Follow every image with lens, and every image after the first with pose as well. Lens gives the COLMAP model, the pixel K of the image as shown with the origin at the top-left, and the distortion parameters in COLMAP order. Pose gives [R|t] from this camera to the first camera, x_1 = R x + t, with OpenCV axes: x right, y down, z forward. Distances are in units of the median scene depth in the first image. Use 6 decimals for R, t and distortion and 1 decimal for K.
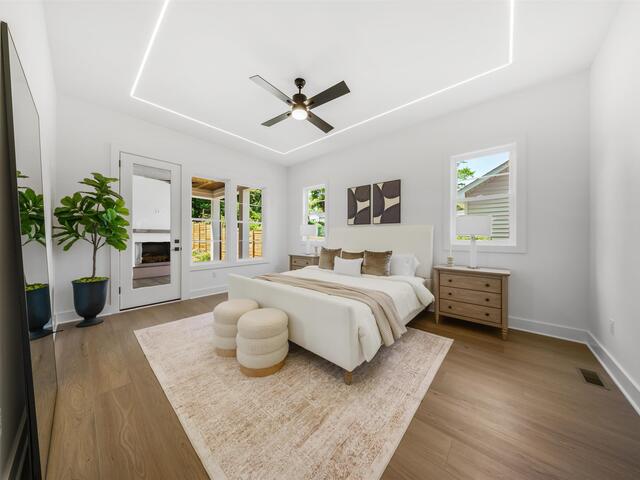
lens RADIAL K [[215.2, 0, 322.9], [0, 215.2, 239.1], [0, 0, 1]] dist [-0.002212, -0.000237]
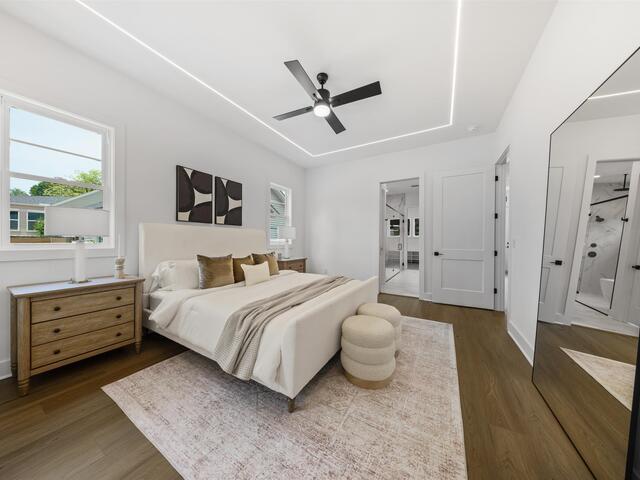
lens RADIAL K [[215.2, 0, 322.9], [0, 215.2, 239.1], [0, 0, 1]] dist [-0.002212, -0.000237]
pose [[-0.209692, 0.002107, 0.977765, -0.699183], [0.008132, 0.999967, -0.000411, -0.007705], [-0.977734, 0.007865, -0.209702, 0.799496]]
